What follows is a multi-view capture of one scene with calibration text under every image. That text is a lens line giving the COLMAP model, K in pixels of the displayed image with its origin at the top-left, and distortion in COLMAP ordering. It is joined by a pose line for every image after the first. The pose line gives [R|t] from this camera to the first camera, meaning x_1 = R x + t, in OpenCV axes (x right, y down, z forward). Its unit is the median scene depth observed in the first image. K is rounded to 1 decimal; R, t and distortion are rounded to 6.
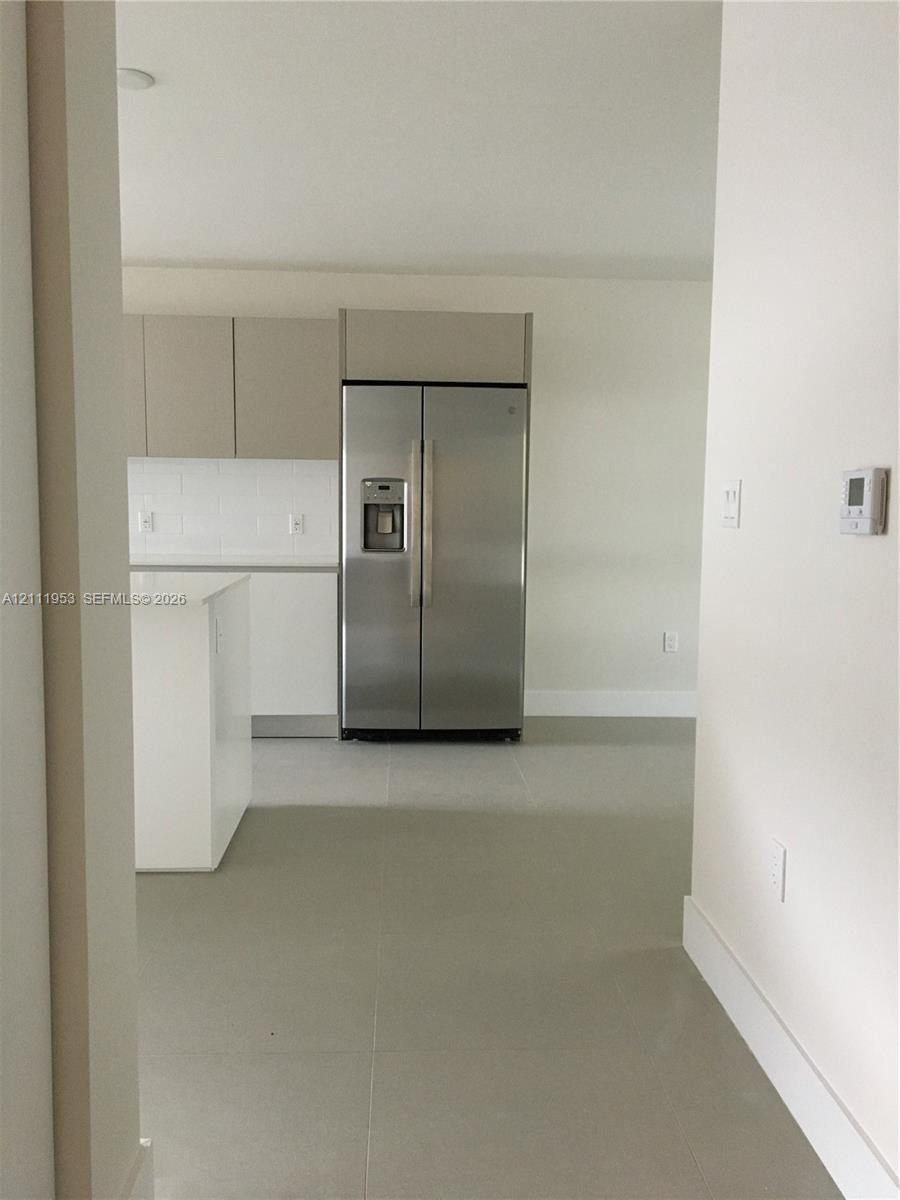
lens RADIAL K [[1006.8, 0, 450.0], [0, 1006.8, 600.0], [0, 0, 1]] dist [0.006557, 0.001007]
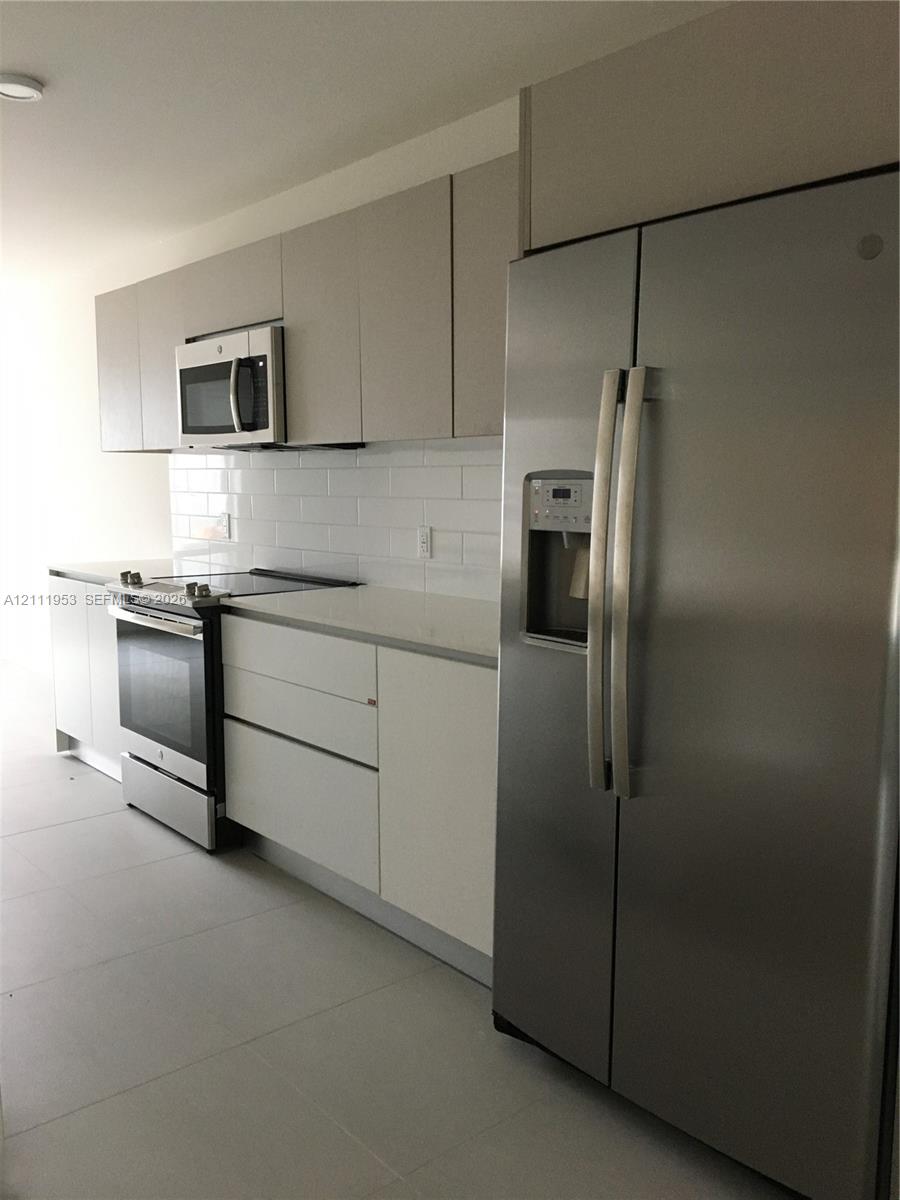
lens RADIAL K [[993.5, 0, 450.0], [0, 993.5, 600.0], [0, 0, 1]] dist [0.006407, 0.004248]
pose [[0.616303, 0.081833, -0.783245, 0.238120], [-0.065916, 0.996457, 0.052243, -0.085460], [0.784745, 0.019431, 0.619514, 0.703627]]
